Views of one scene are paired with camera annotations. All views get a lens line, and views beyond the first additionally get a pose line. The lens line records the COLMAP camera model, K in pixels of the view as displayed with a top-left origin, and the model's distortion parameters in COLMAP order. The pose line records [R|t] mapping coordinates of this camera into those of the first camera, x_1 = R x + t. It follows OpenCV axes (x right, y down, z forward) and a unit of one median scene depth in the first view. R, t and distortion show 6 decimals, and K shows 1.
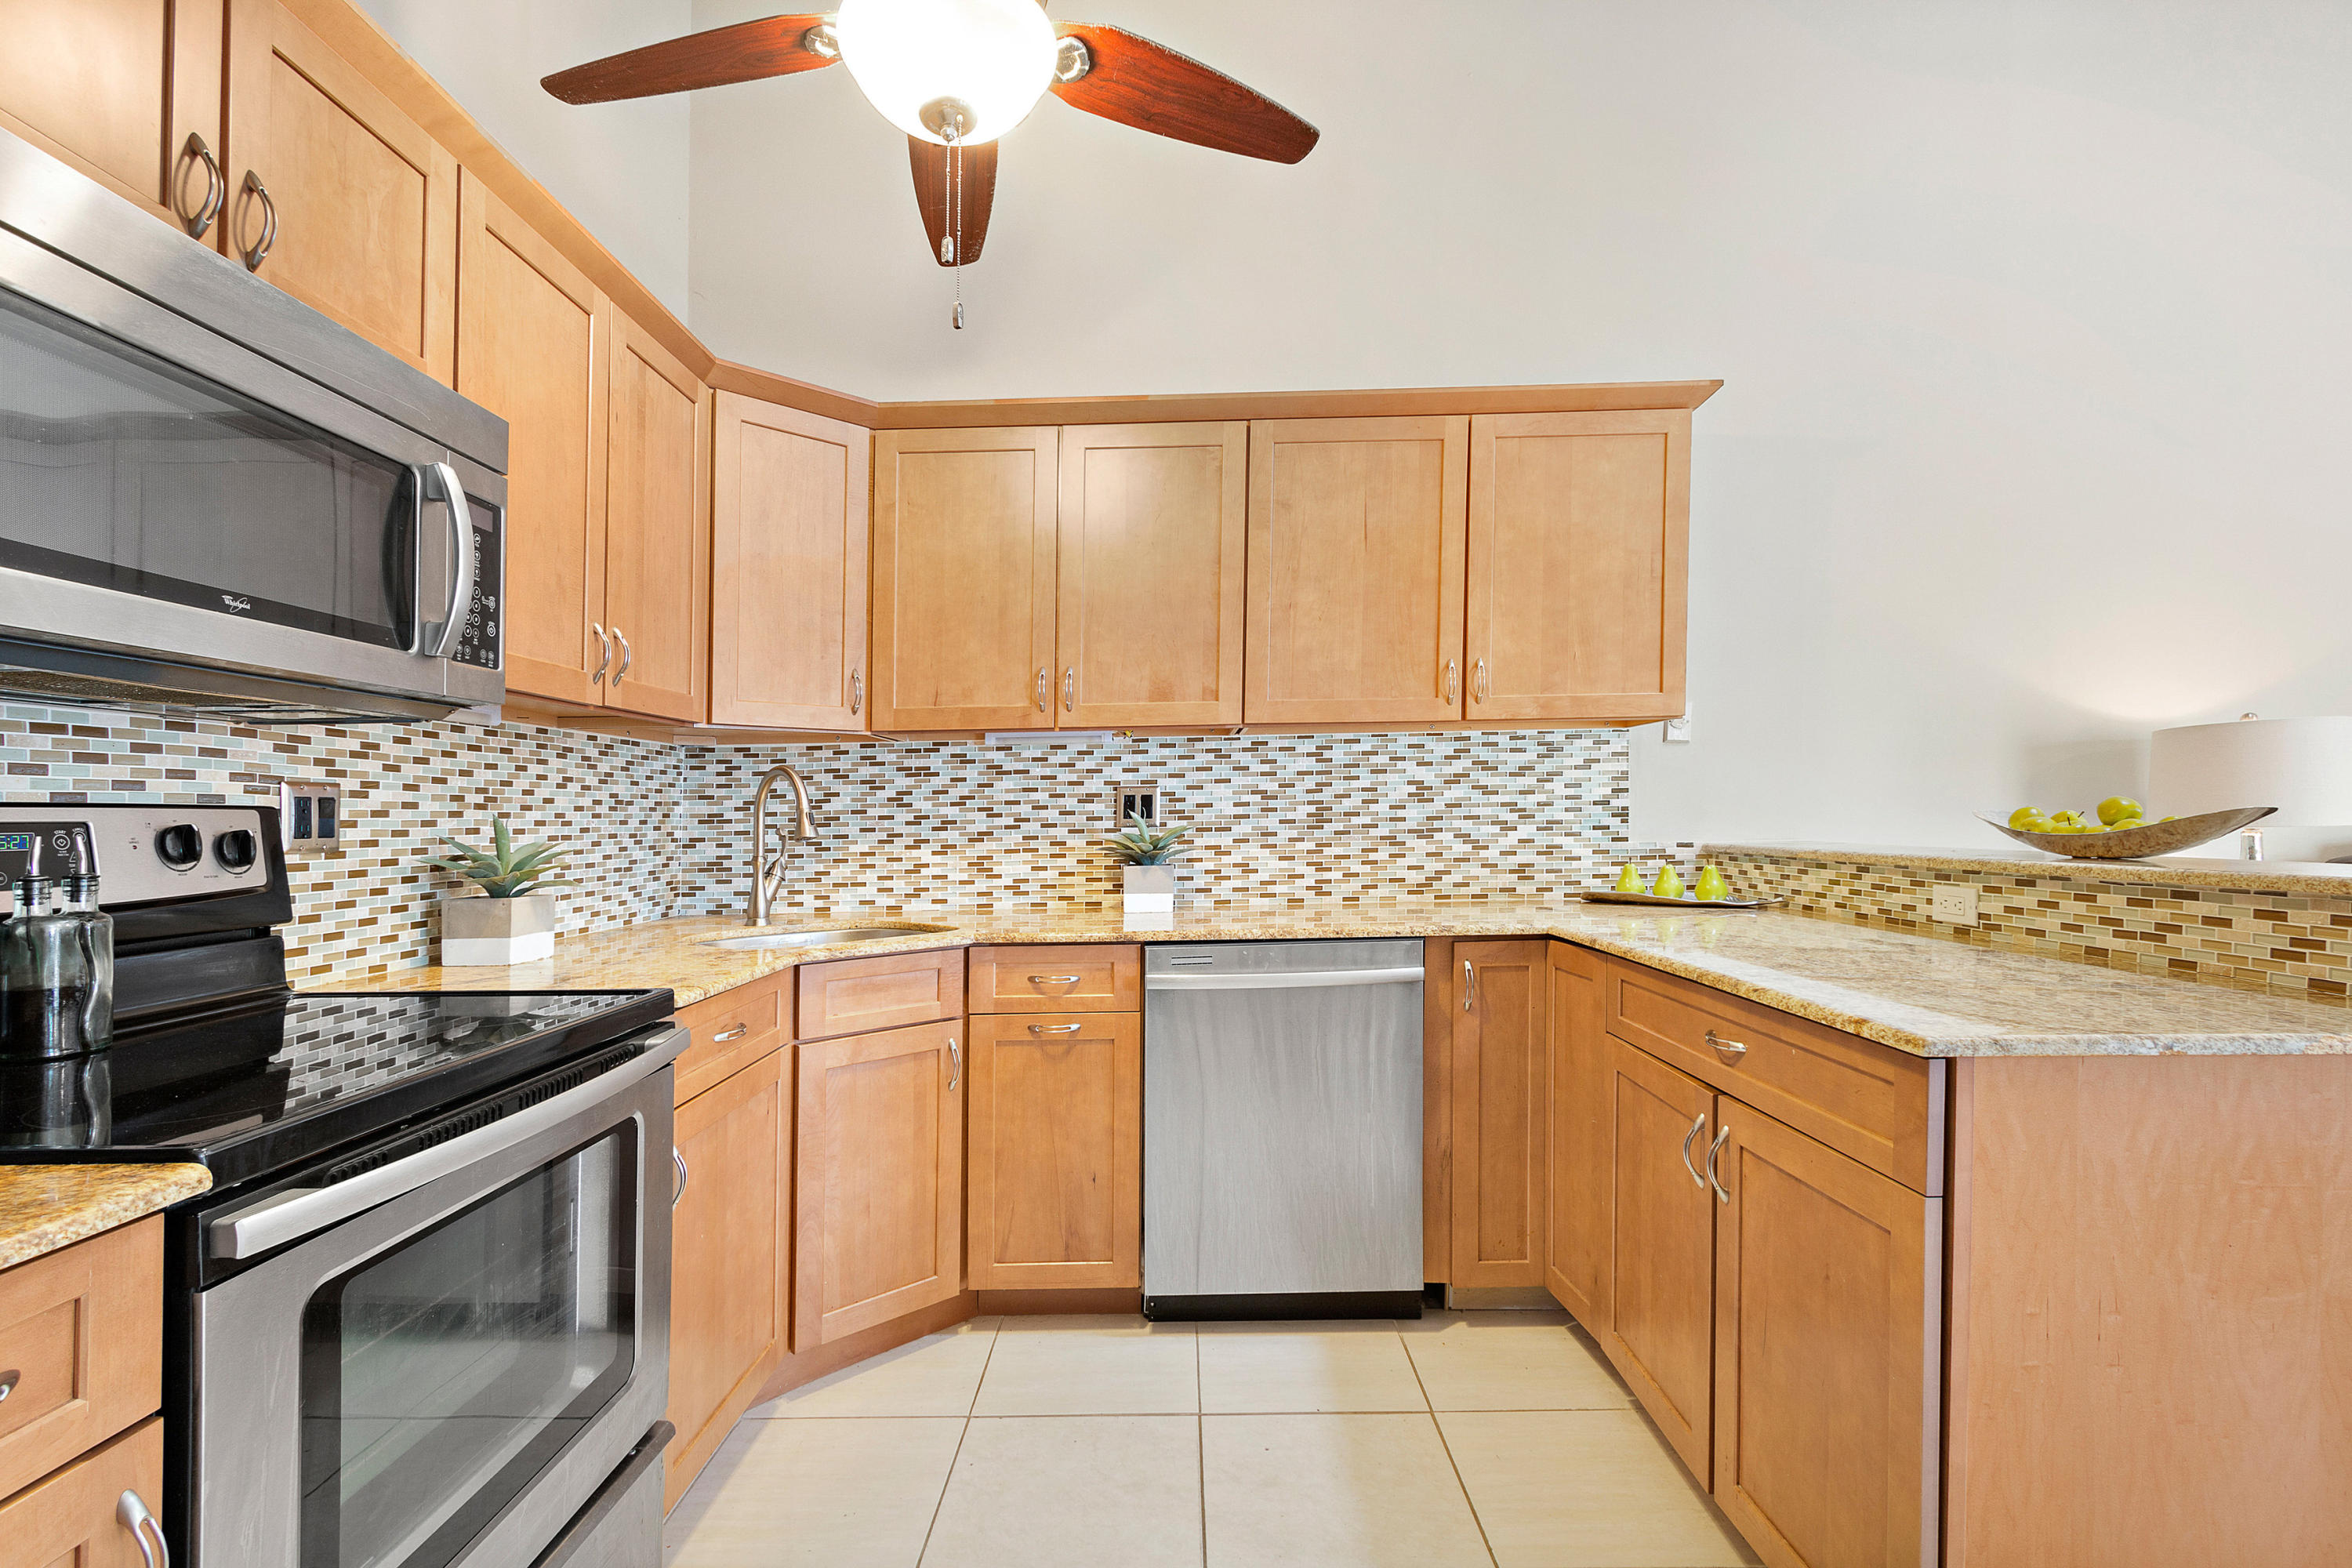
lens RADIAL K [[1083.7, 0, 1151.3], [0, 1083.7, 802.6], [0, 0, 1]] dist [0.001798, -0.000489]
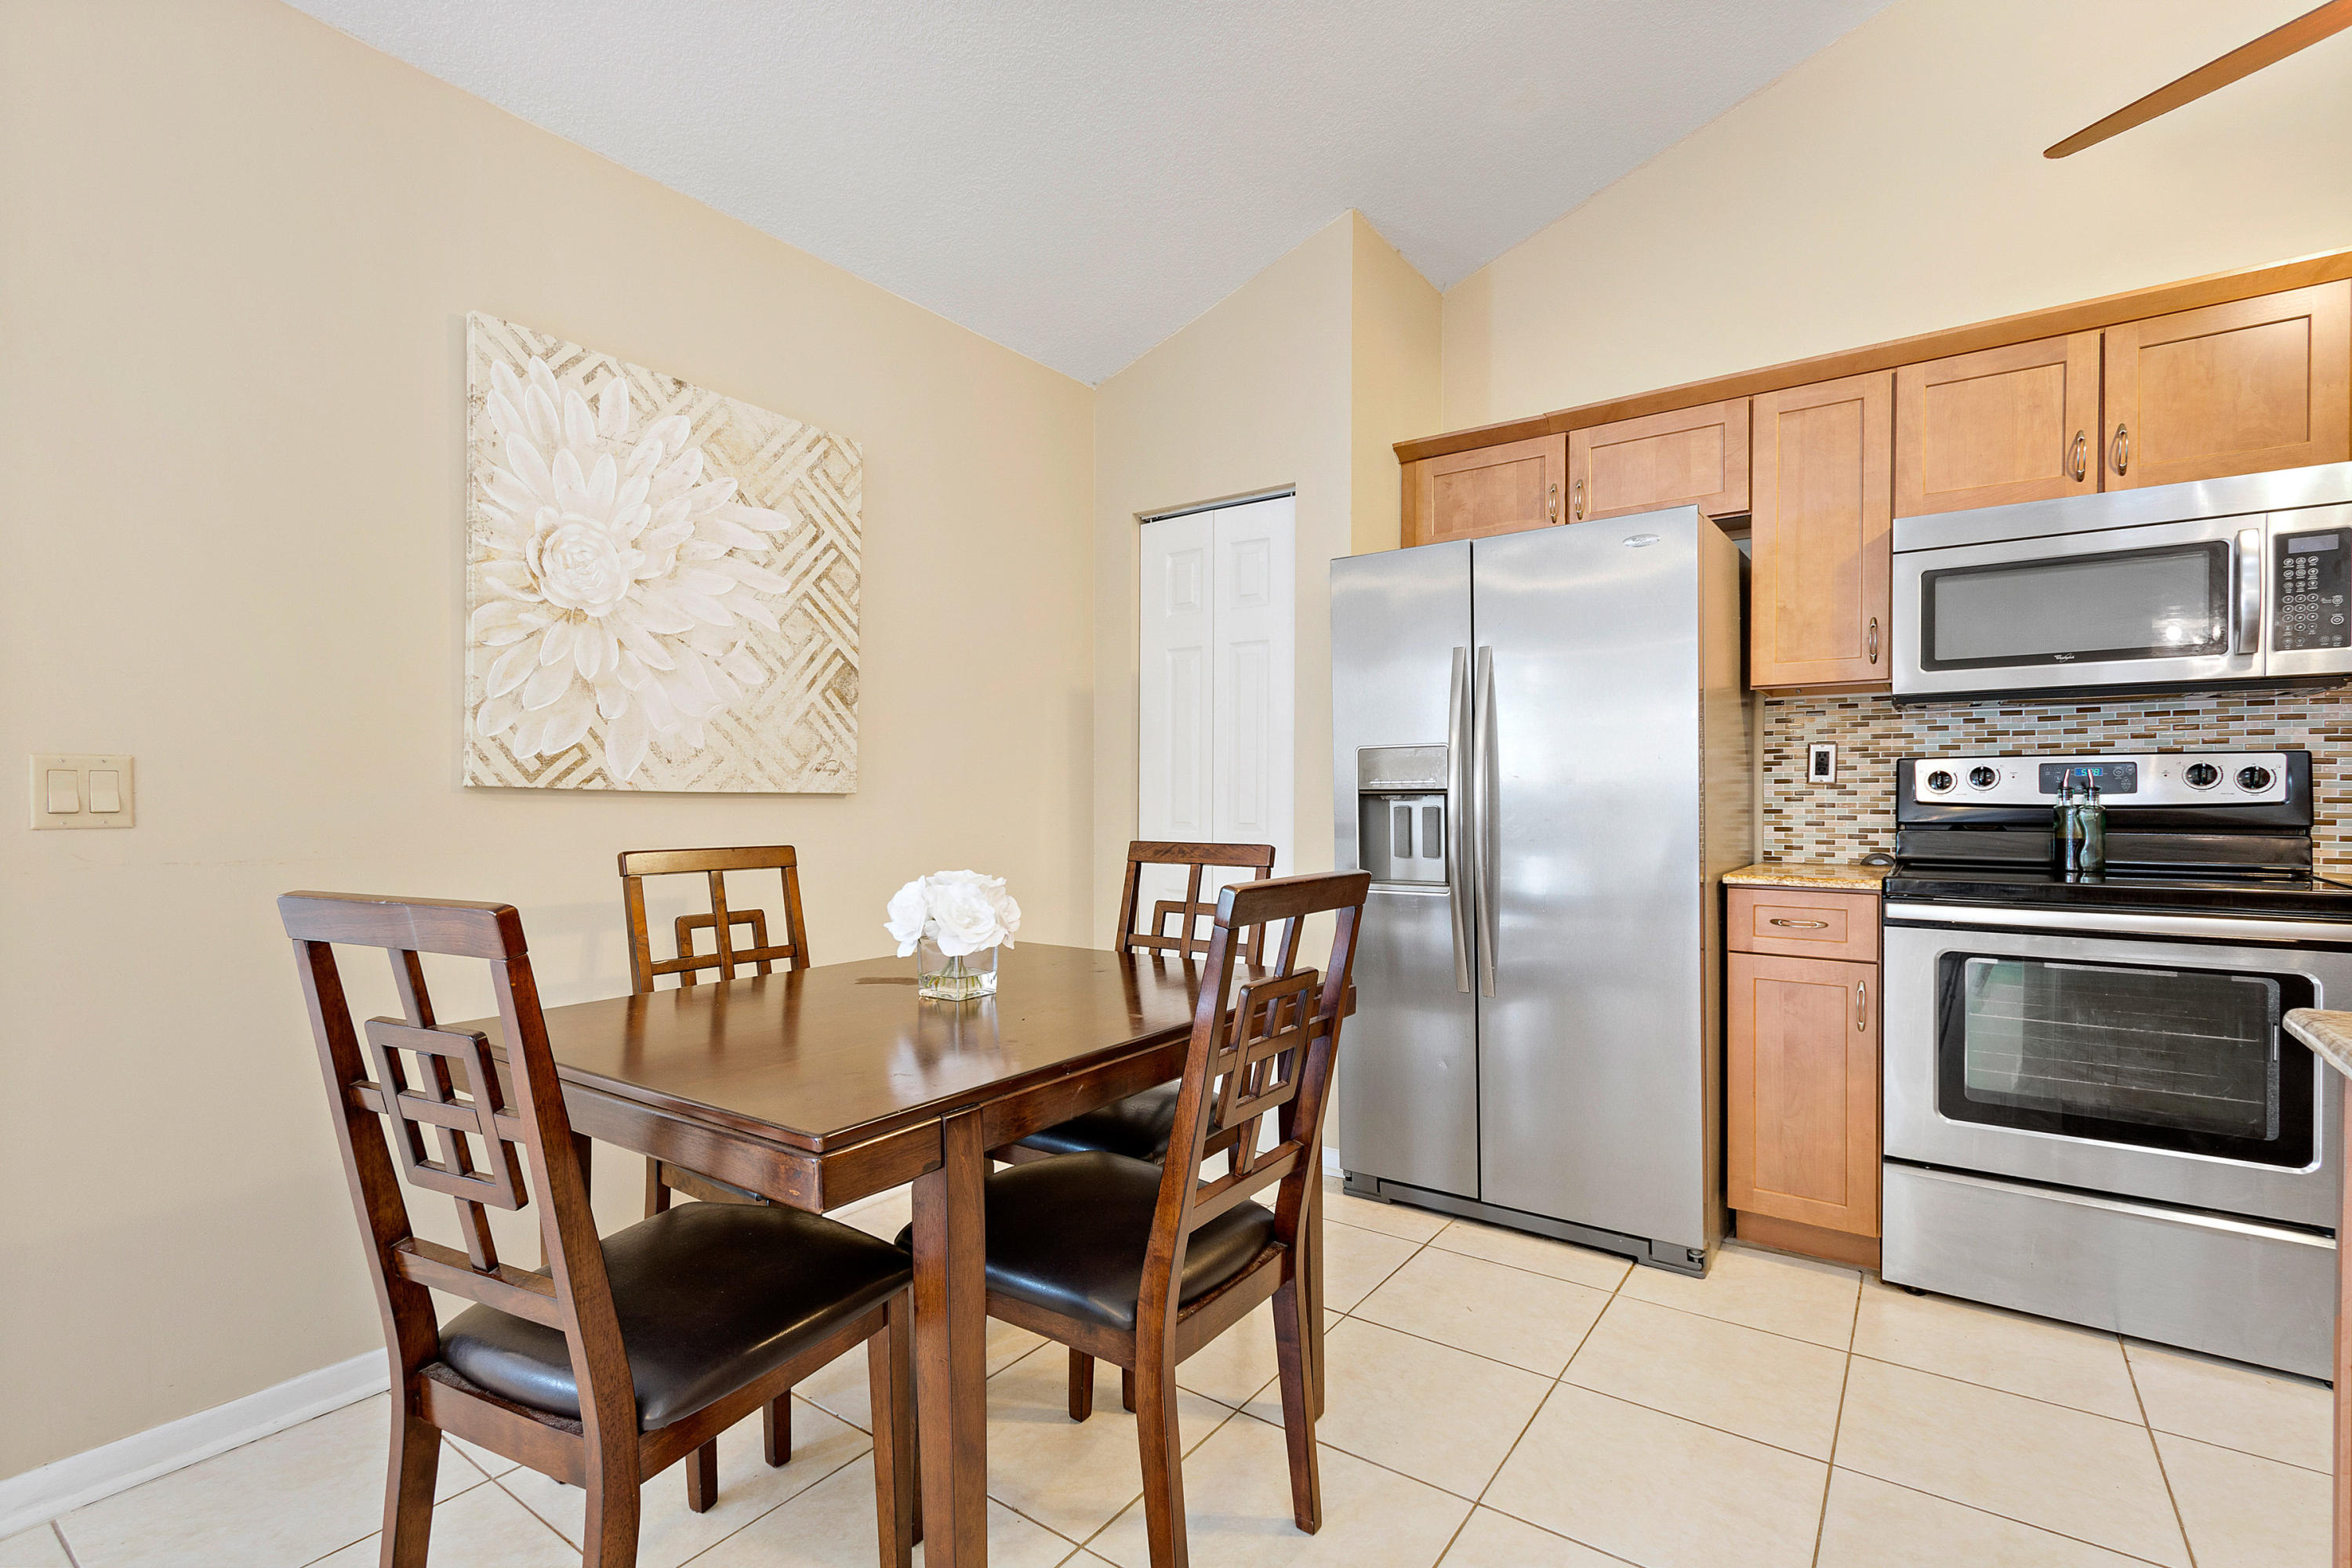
lens RADIAL K [[1083.7, 0, 1151.3], [0, 1083.7, 802.6], [0, 0, 1]] dist [0.001798, -0.000489]
pose [[-0.571736, 0.021247, -0.820163, 0.727404], [0.019654, 0.999732, 0.012198, 0.014046], [0.820202, -0.009145, -0.572000, 0.290767]]
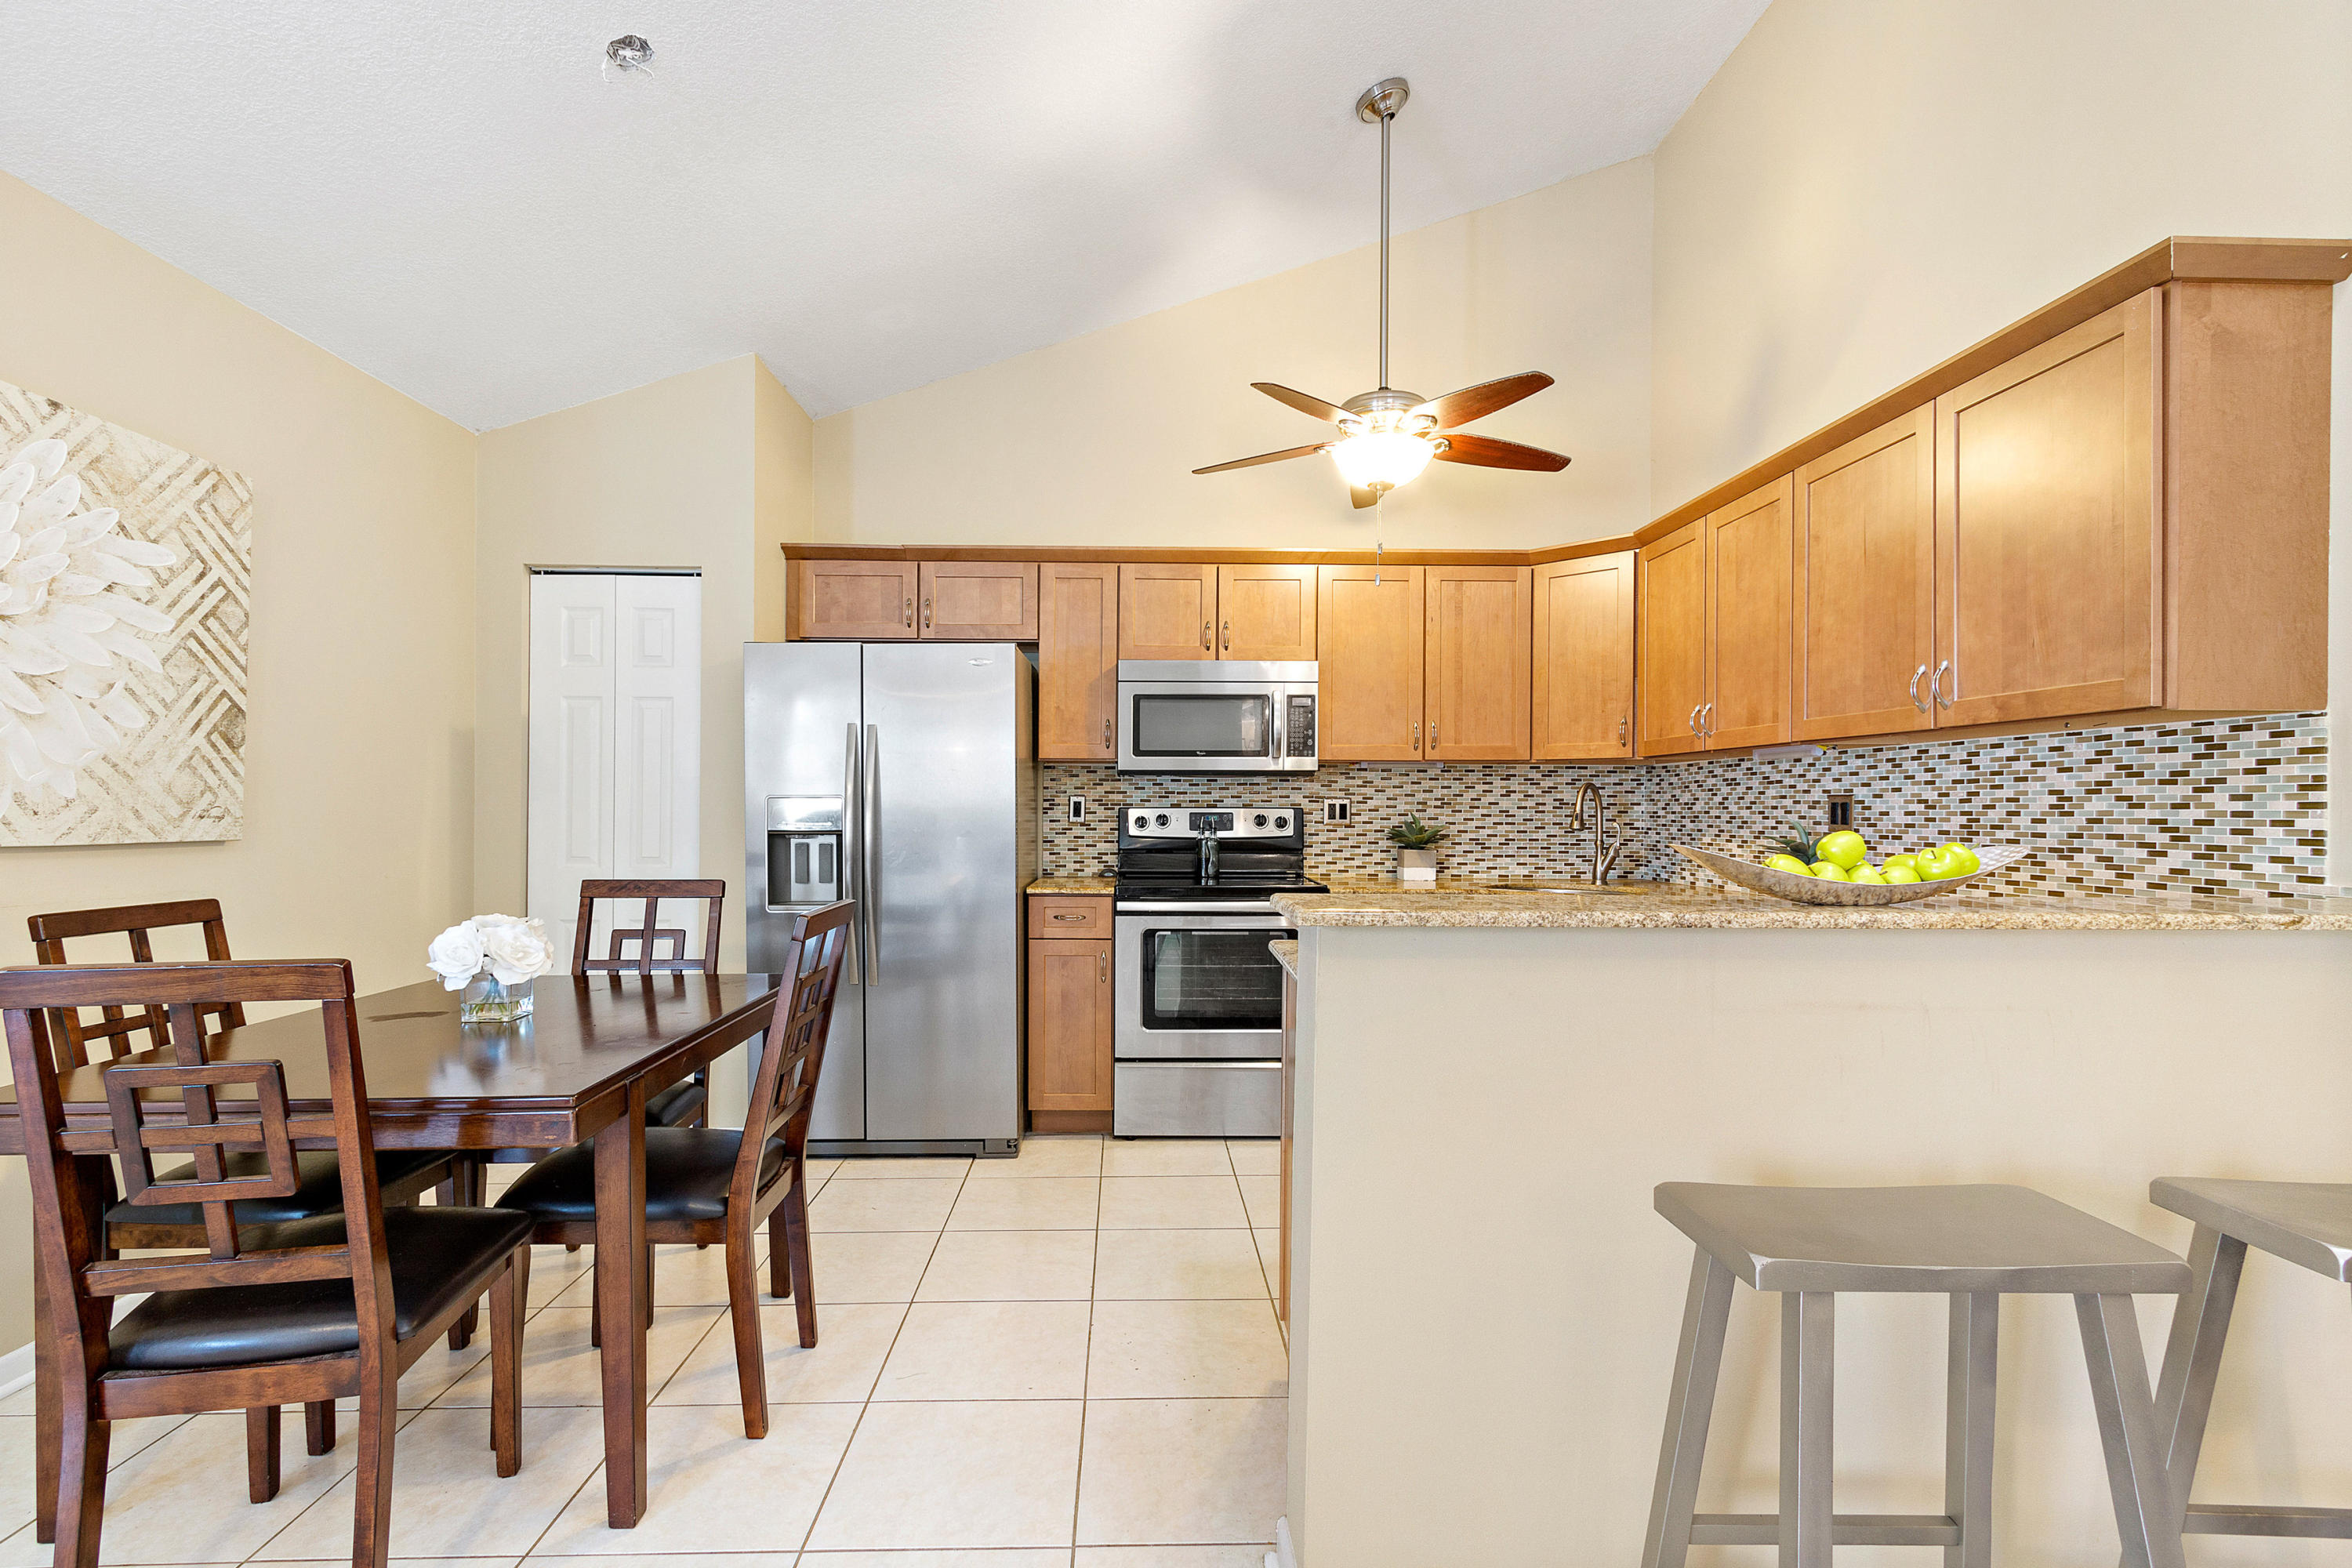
lens RADIAL K [[1083.7, 0, 1151.3], [0, 1083.7, 802.6], [0, 0, 1]] dist [0.001798, -0.000489]
pose [[0.044264, 0.013105, -0.998934, 1.054808], [0.007121, 0.999884, 0.013433, -0.026837], [0.998994, -0.007708, 0.044166, 0.262335]]
